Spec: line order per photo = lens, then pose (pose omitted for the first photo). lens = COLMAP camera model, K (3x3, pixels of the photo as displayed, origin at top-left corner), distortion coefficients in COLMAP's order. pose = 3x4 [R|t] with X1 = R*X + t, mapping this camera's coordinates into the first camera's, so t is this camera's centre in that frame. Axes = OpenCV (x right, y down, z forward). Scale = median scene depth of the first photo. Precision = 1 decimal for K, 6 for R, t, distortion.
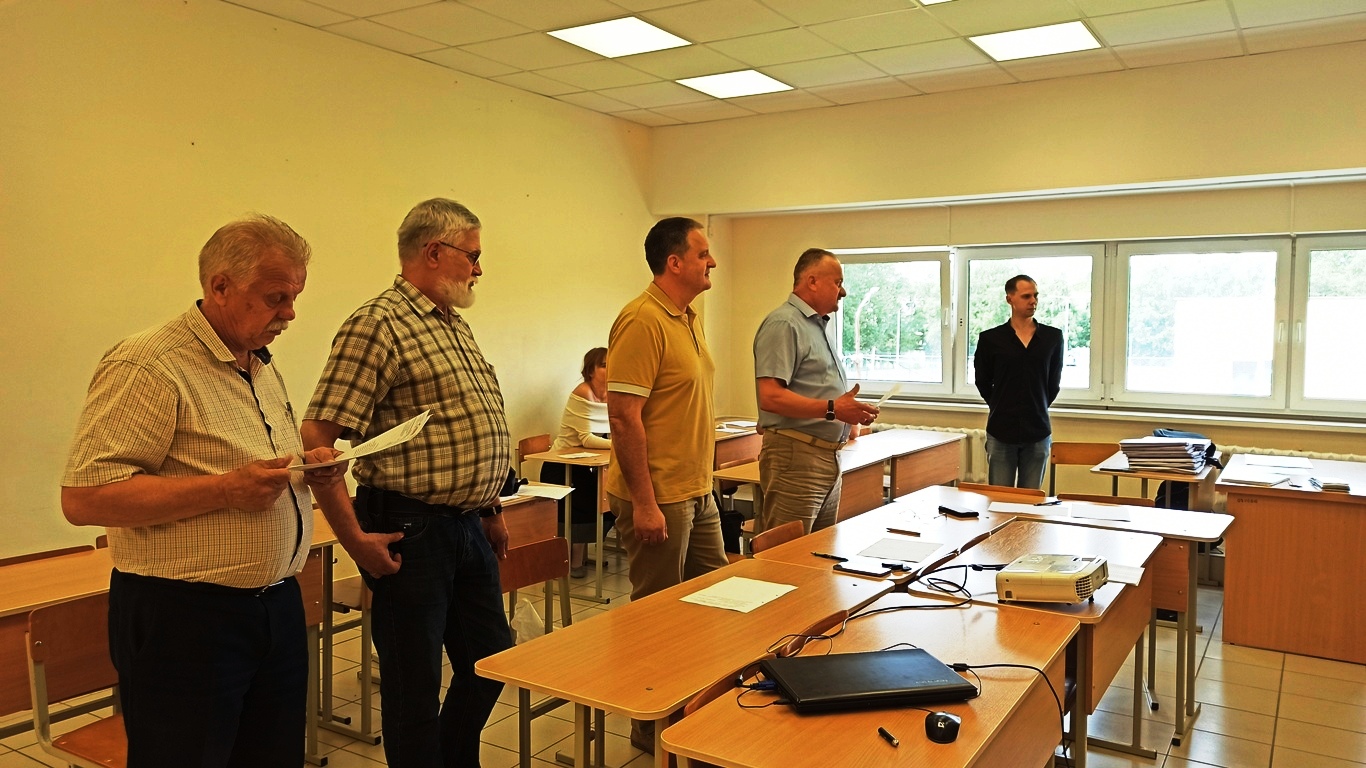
lens RADIAL K [[1000.3, 0, 683.0], [0, 1000.3, 384.0], [0, 0, 1]] dist [0.045701, -0.000052]
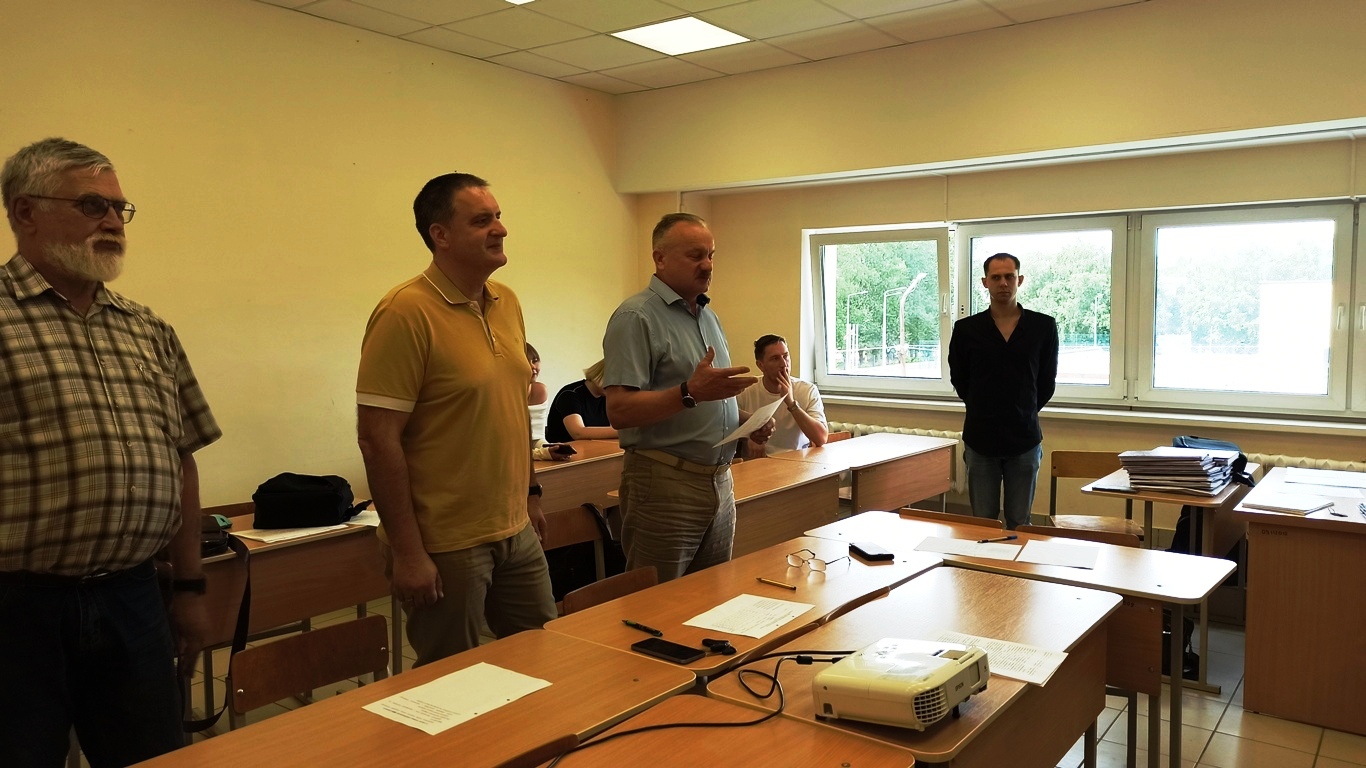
lens RADIAL K [[1000.3, 0, 683.0], [0, 1000.3, 384.0], [0, 0, 1]] dist [0.045701, -0.000052]
pose [[0.997313, -0.003886, -0.073155, 0.142160], [0.004551, 0.999950, 0.008934, -0.008532], [0.073117, -0.009243, 0.997281, 0.164317]]
